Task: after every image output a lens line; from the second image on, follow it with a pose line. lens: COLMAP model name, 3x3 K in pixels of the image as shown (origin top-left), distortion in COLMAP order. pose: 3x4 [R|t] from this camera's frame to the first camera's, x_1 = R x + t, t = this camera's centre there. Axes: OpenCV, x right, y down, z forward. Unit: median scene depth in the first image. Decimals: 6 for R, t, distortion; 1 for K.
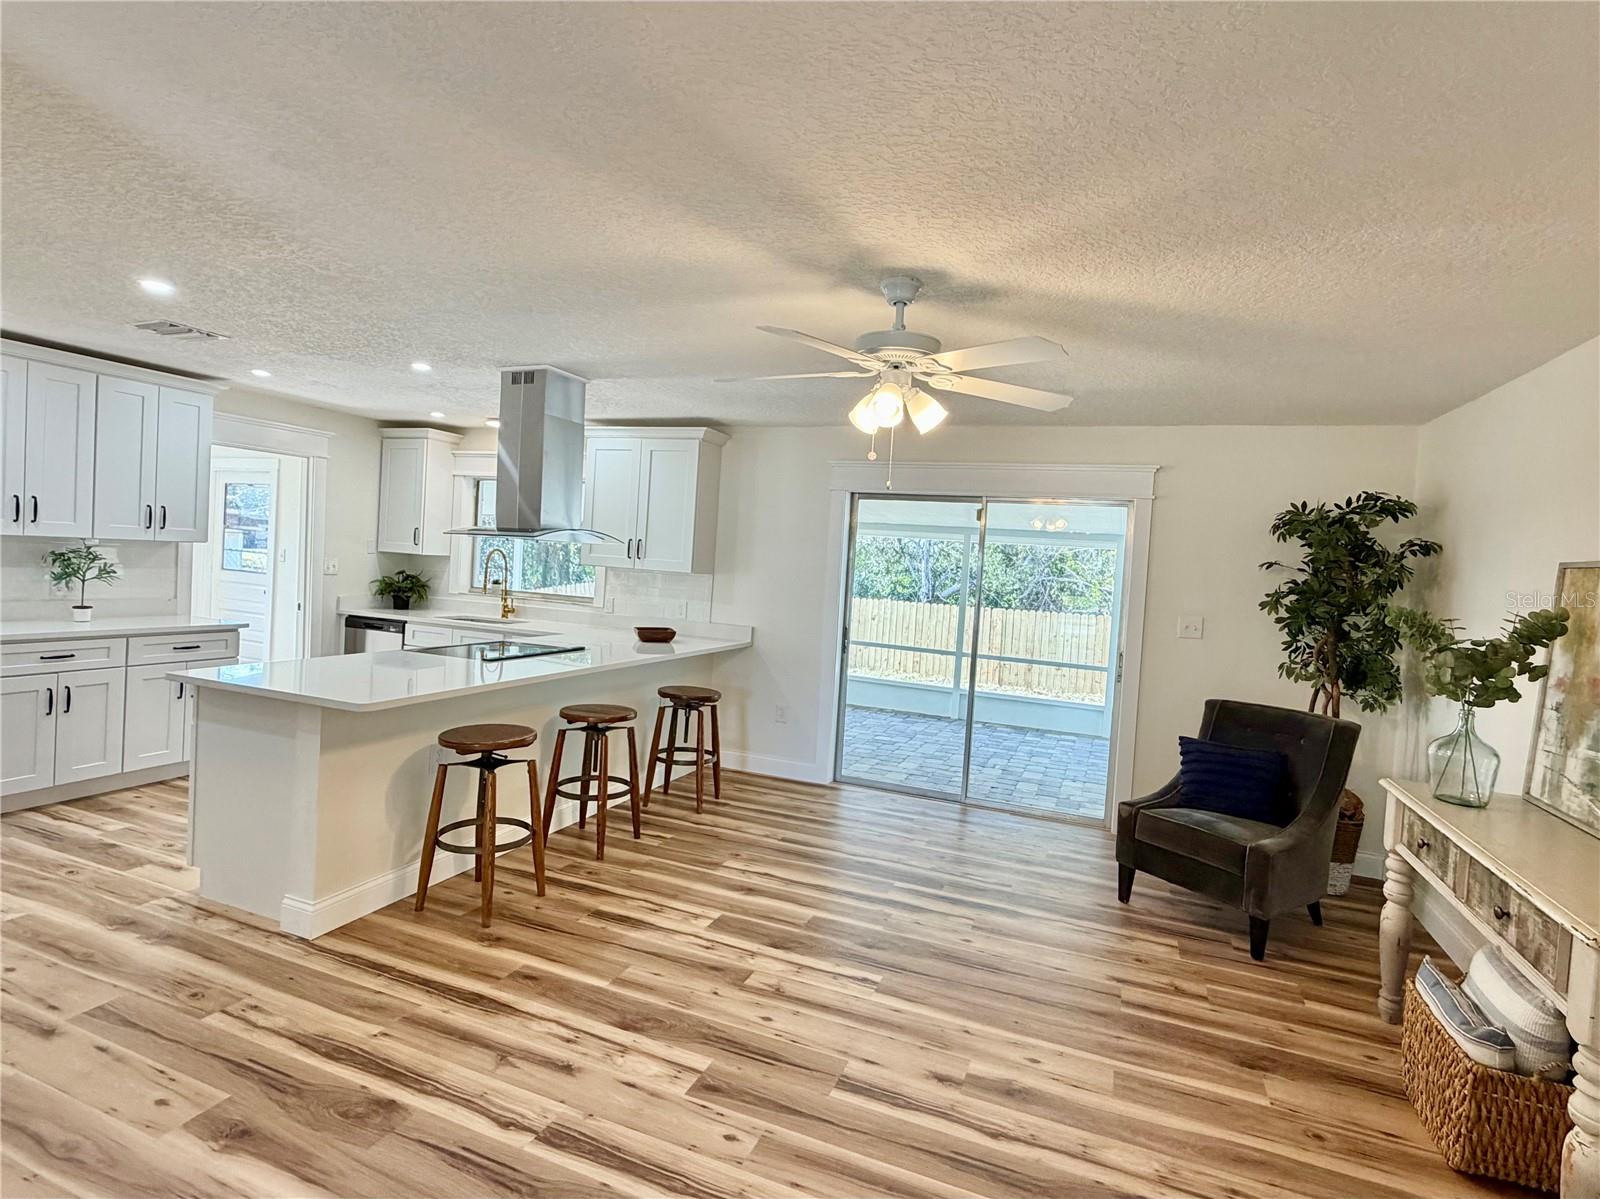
lens RADIAL K [[803.6, 0, 800.0], [0, 803.6, 599.5], [0, 0, 1]] dist [0.002649, -0.000342]
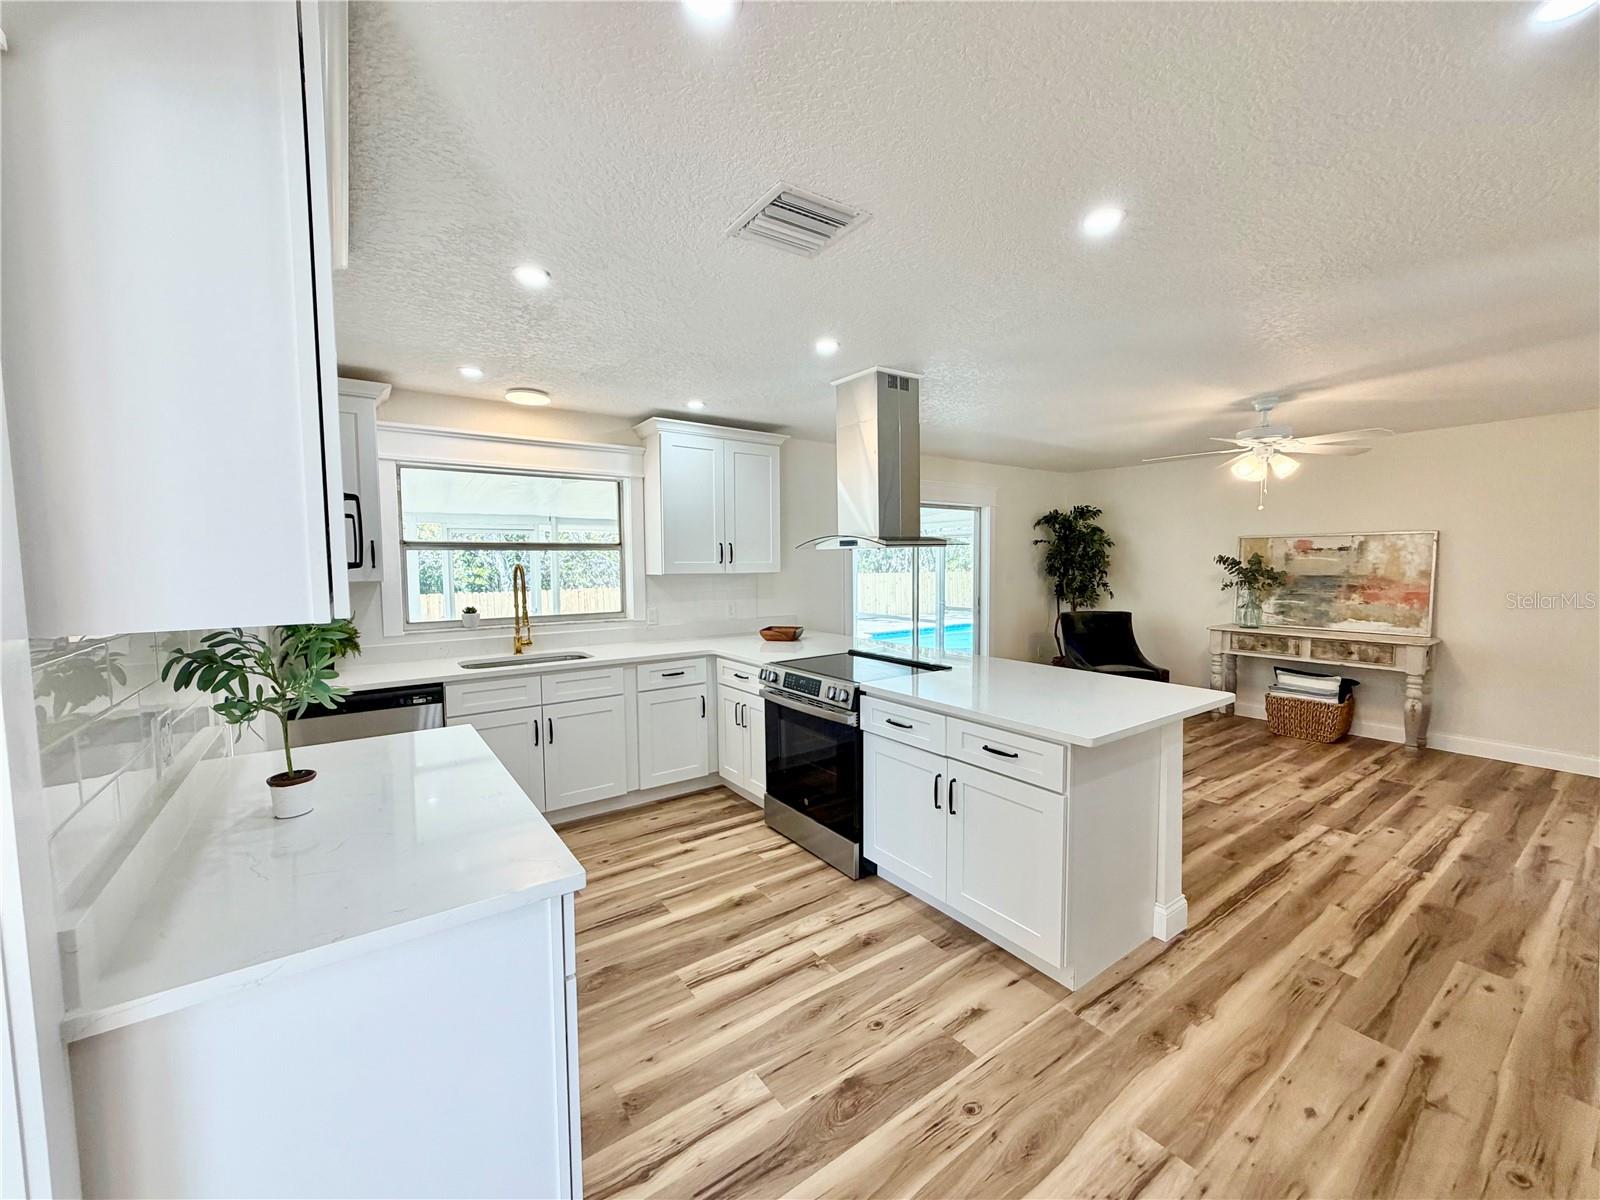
lens RADIAL K [[639.8, 0, 800.0], [0, 639.8, 600.0], [0, 0, 1]] dist [0.000727, 0.000257]
pose [[0.545222, -0.114931, 0.830376, -1.727988], [0.083539, 0.993075, 0.082599, -0.134774], [-0.834119, 0.024334, 0.551048, 1.065186]]
